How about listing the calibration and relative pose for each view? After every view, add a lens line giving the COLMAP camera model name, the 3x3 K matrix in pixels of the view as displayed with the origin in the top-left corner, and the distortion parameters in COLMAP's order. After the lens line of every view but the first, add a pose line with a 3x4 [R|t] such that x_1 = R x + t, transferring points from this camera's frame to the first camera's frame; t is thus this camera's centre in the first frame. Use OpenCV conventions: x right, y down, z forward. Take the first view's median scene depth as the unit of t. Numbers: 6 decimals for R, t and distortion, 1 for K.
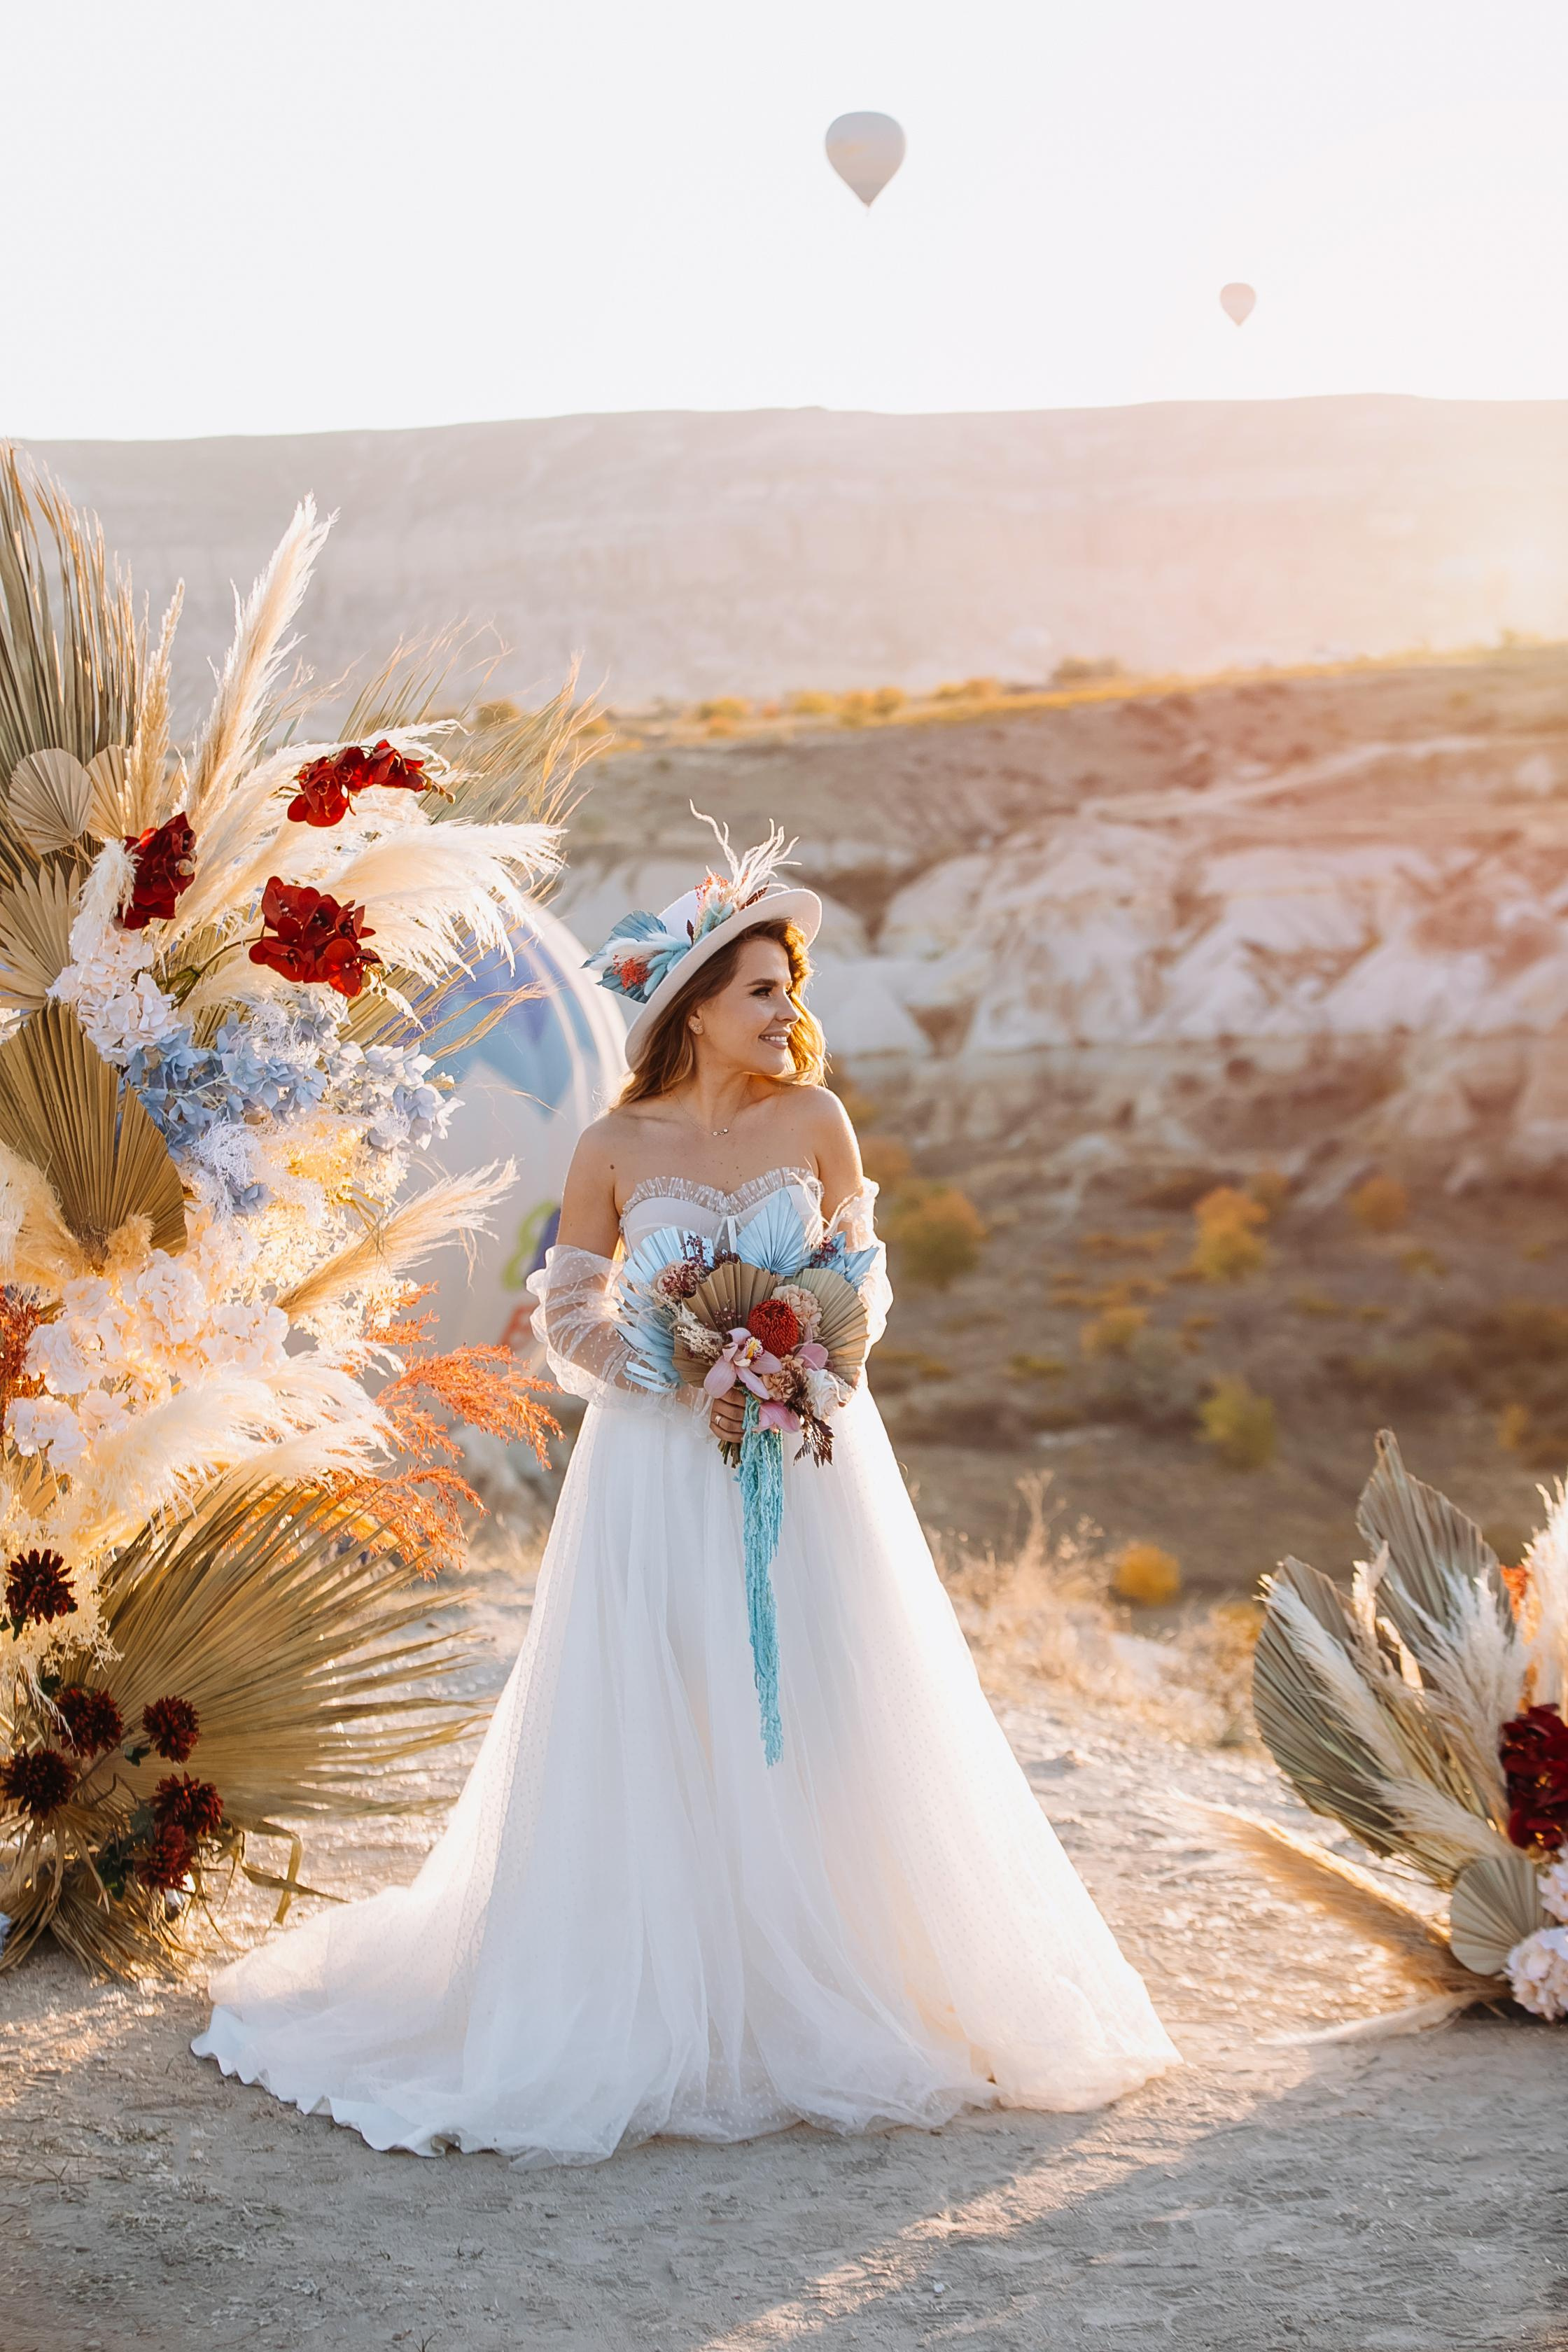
lens RADIAL K [[4733.2, 0, 791.8], [0, 4733.2, 1031.7], [0, 0, 1]] dist [-0.380587, 0.184853]
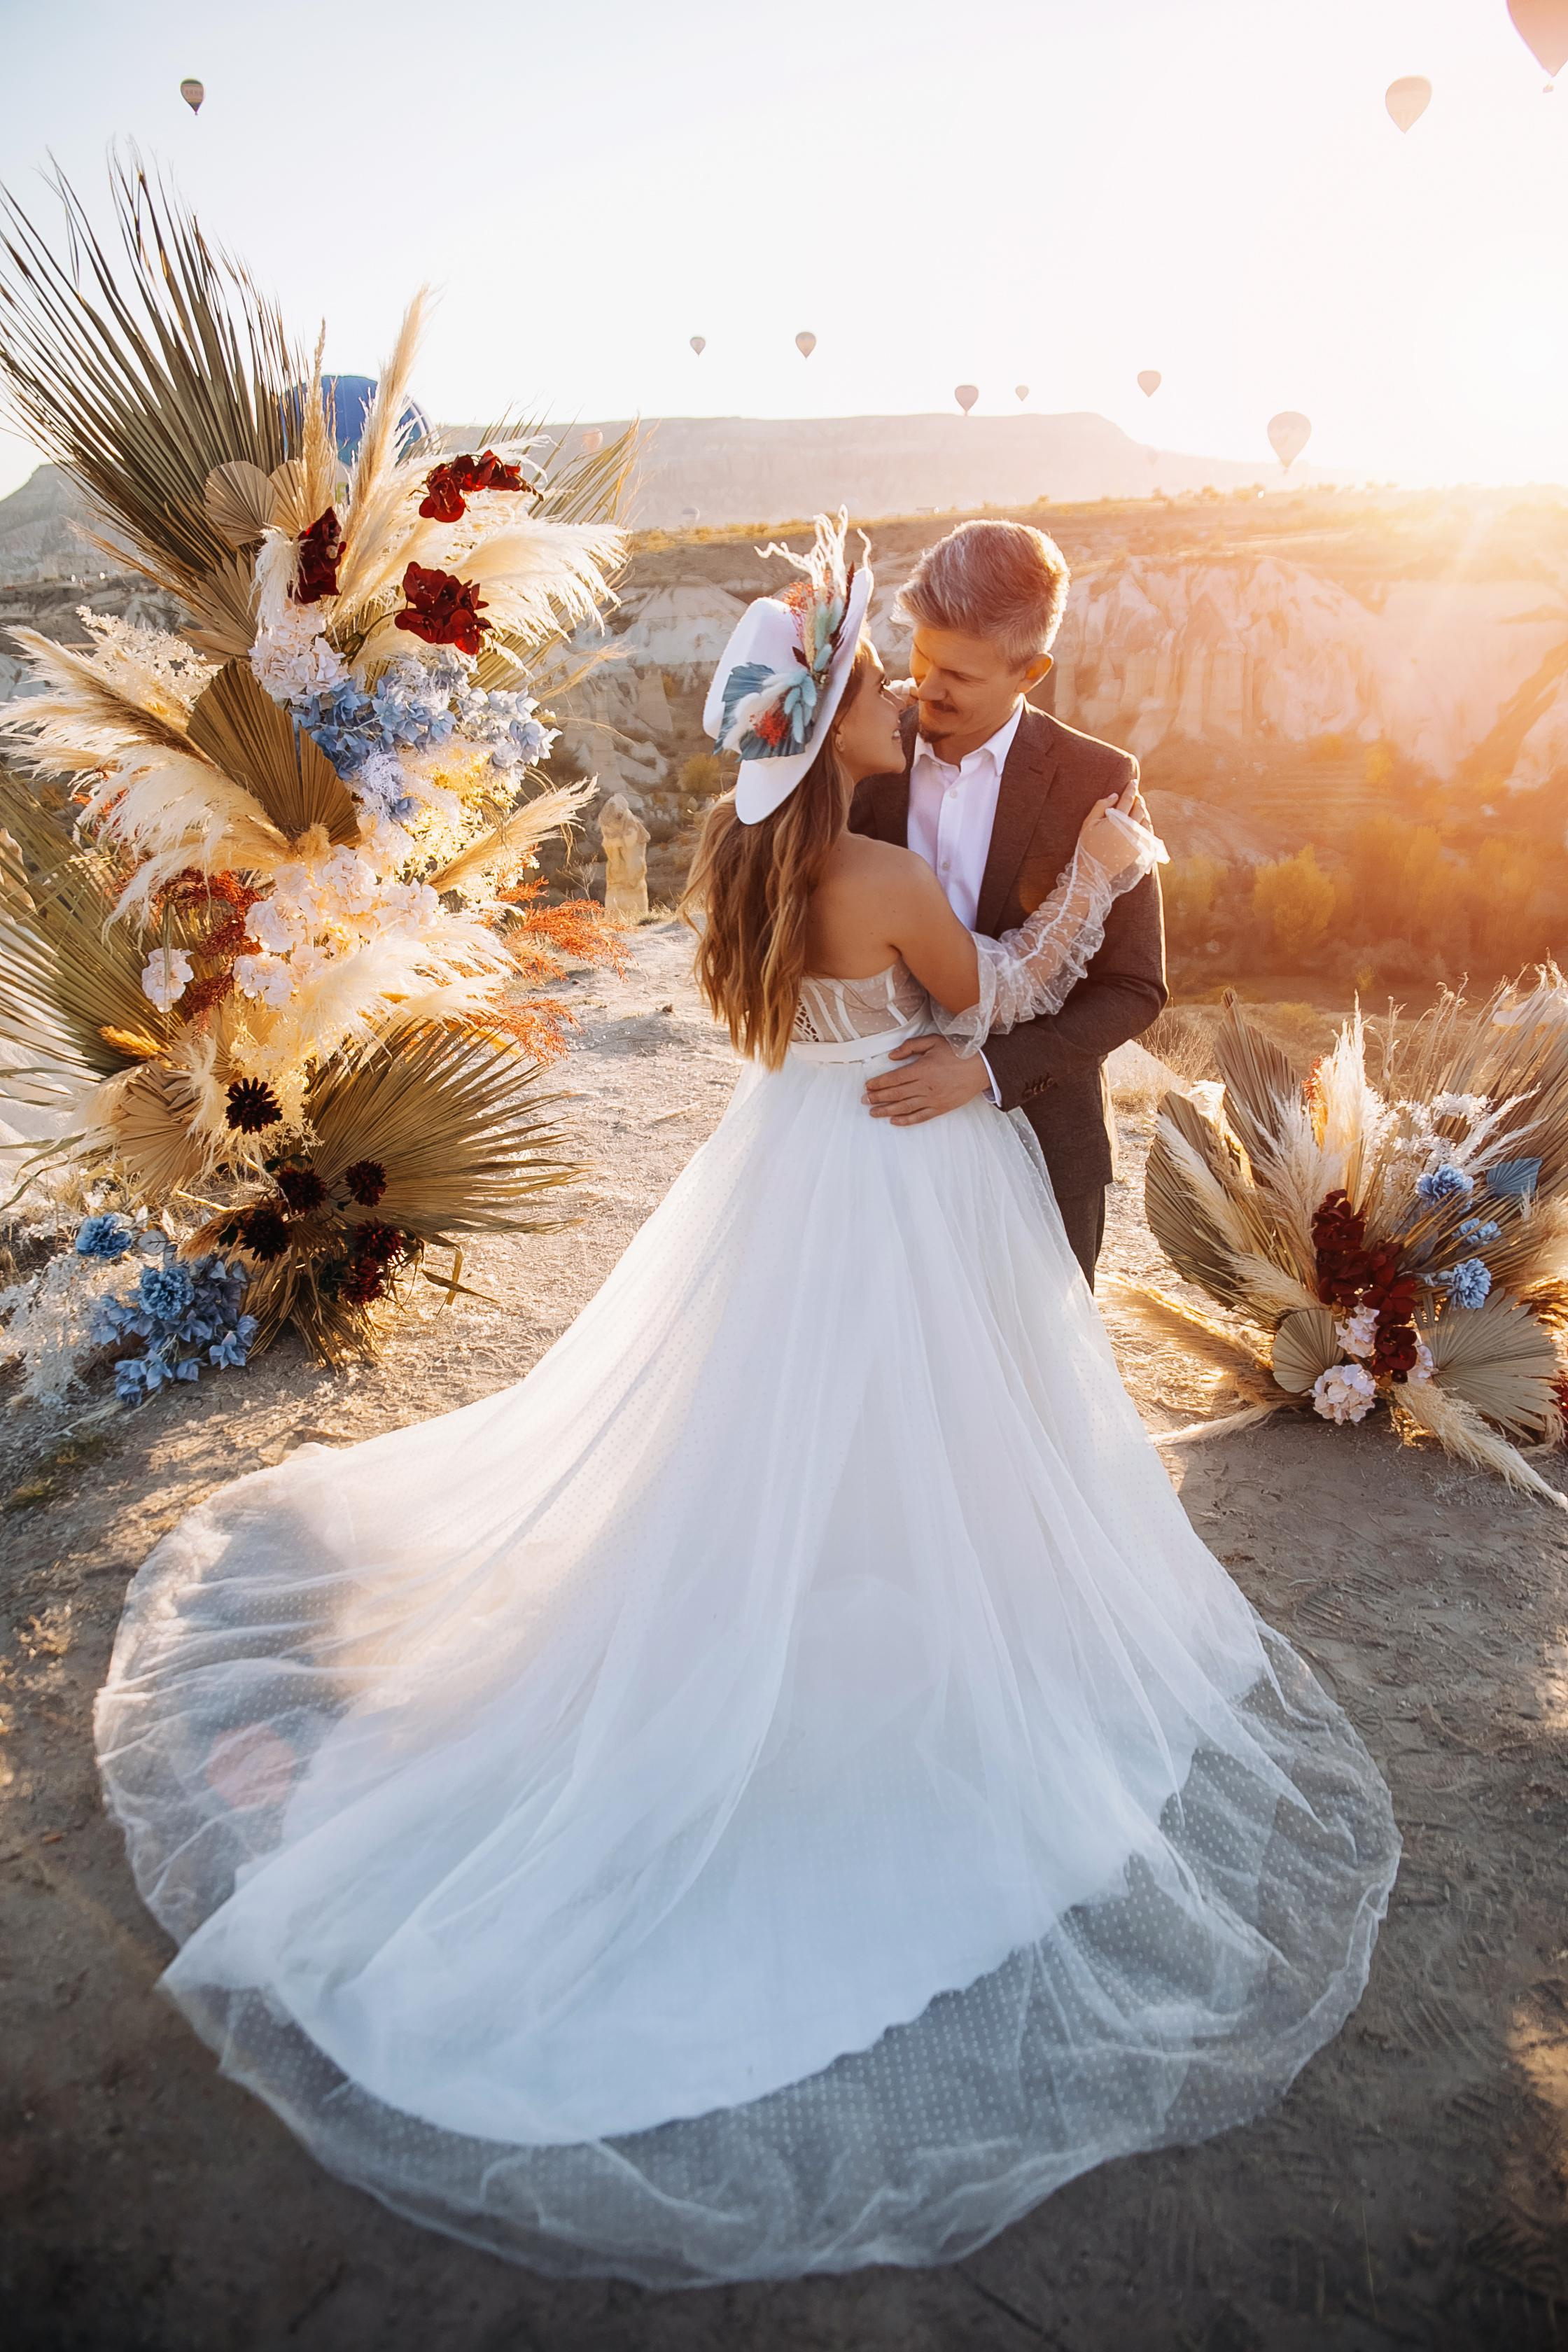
lens RADIAL K [[1626.1, 0, 776.4], [0, 1626.1, 1193.9], [0, 0, 1]] dist [-0.116971, 0.100827]
pose [[0.999626, -0.002036, 0.027275, -0.019324], [-0.006667, 0.949012, 0.315170, -0.005914], [-0.026526, -0.315234, 0.948643, 0.513425]]
